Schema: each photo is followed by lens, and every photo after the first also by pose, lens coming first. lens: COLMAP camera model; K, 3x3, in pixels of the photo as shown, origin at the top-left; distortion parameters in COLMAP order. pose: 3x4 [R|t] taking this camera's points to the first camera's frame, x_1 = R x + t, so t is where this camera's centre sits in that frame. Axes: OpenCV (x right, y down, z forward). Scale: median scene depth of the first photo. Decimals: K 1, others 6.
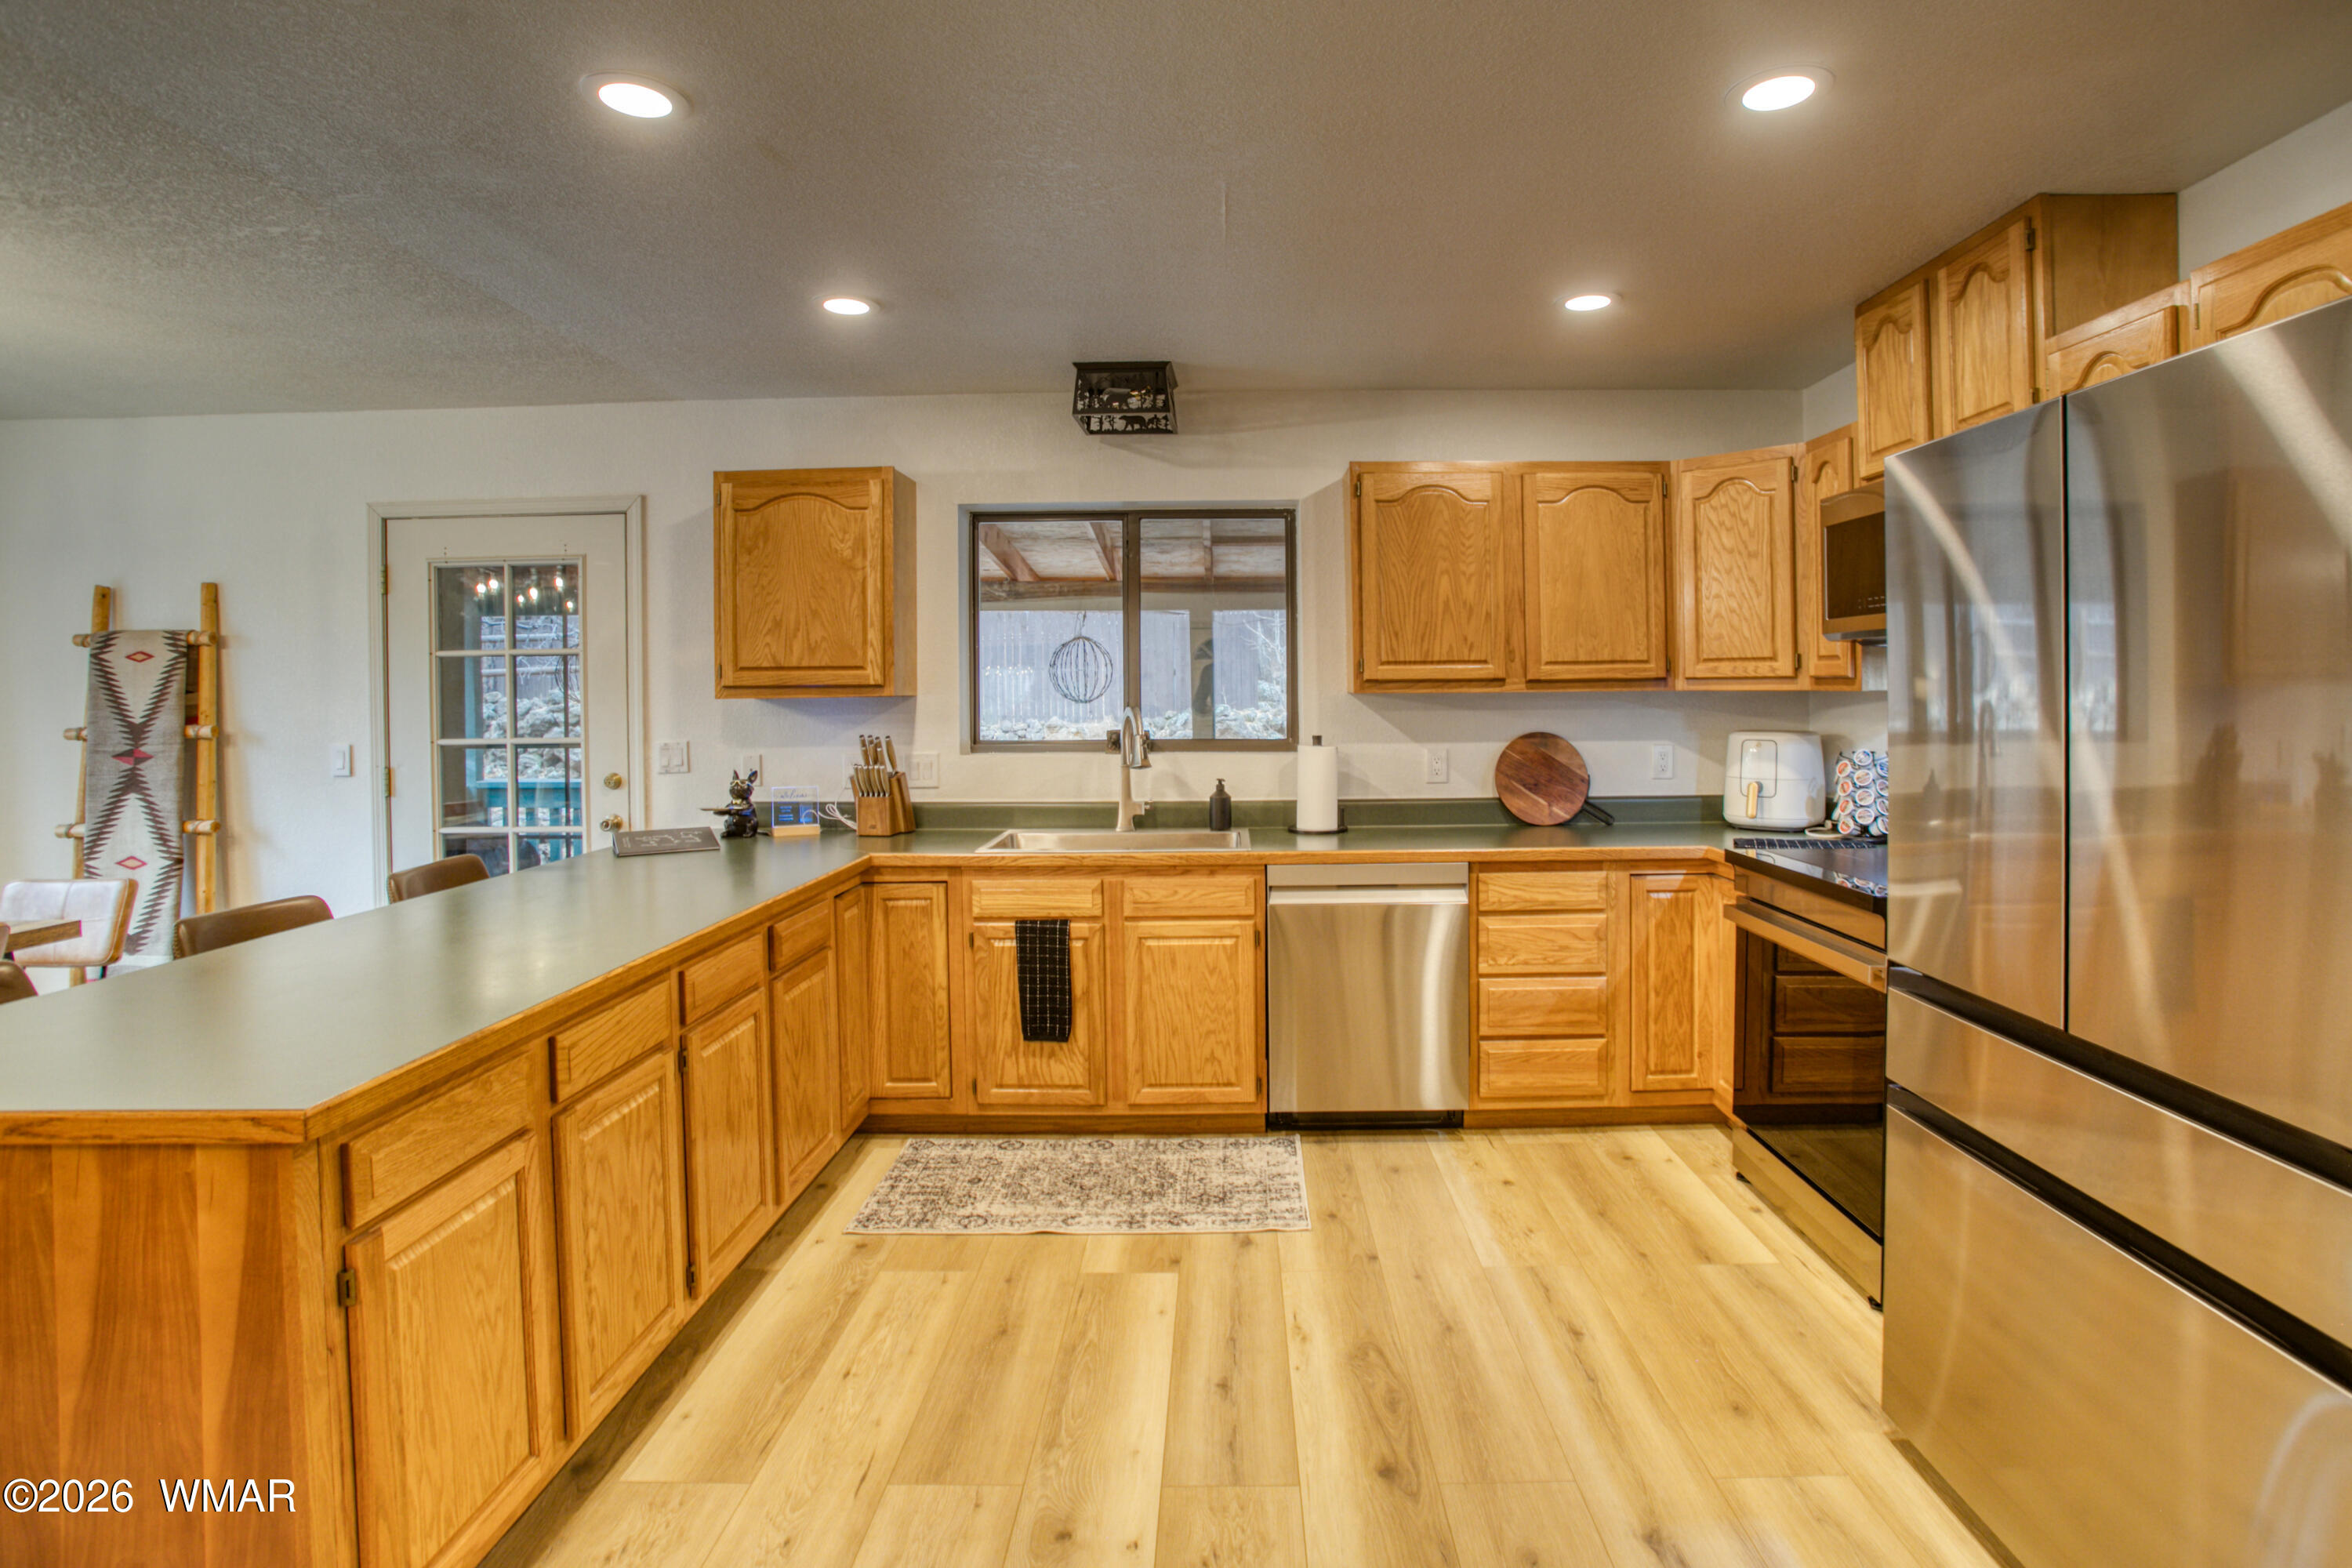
lens RADIAL K [[1126.0, 0, 1221.1], [0, 1126.0, 721.8], [0, 0, 1]] dist [-0.046752, 0.007204]
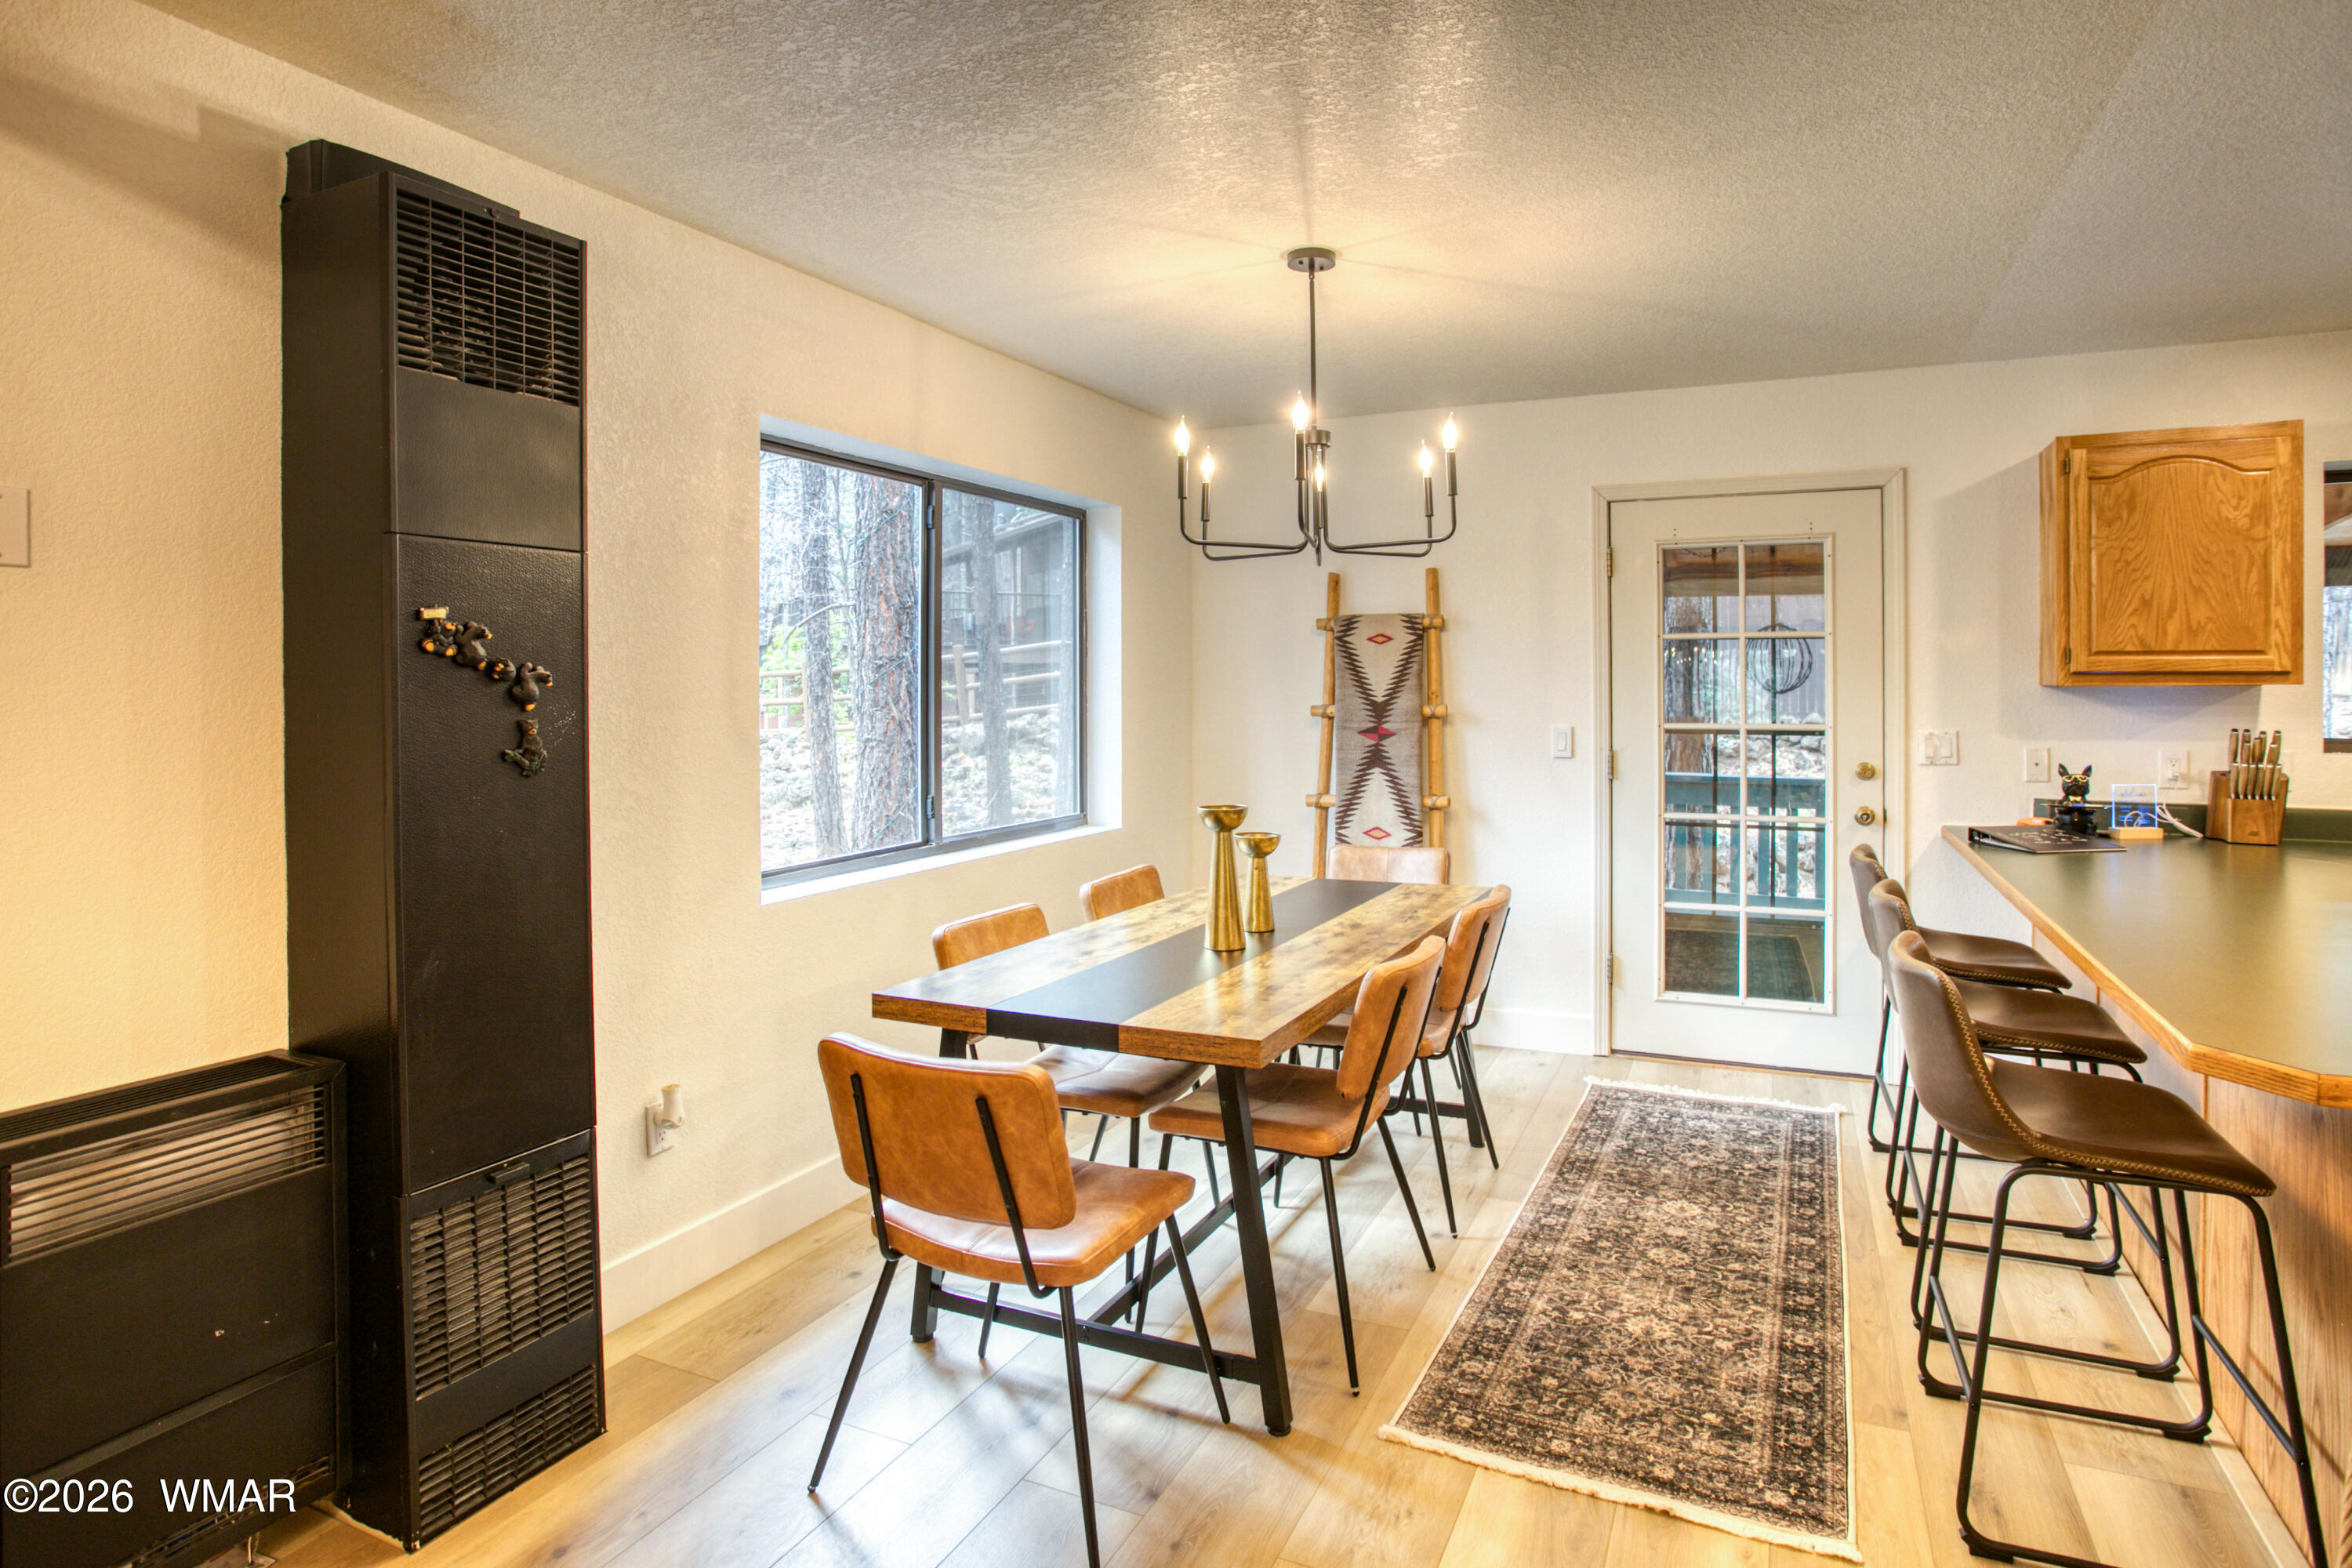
lens RADIAL K [[1258.5, 0, 1243.0], [0, 1258.5, 686.3], [0, 0, 1]] dist [-0.031219, 0.002642]
pose [[0.918746, 0.010603, -0.394706, -0.642923], [-0.018999, 0.999669, -0.017369, 0.010267], [0.394391, 0.023456, 0.918643, -0.192948]]
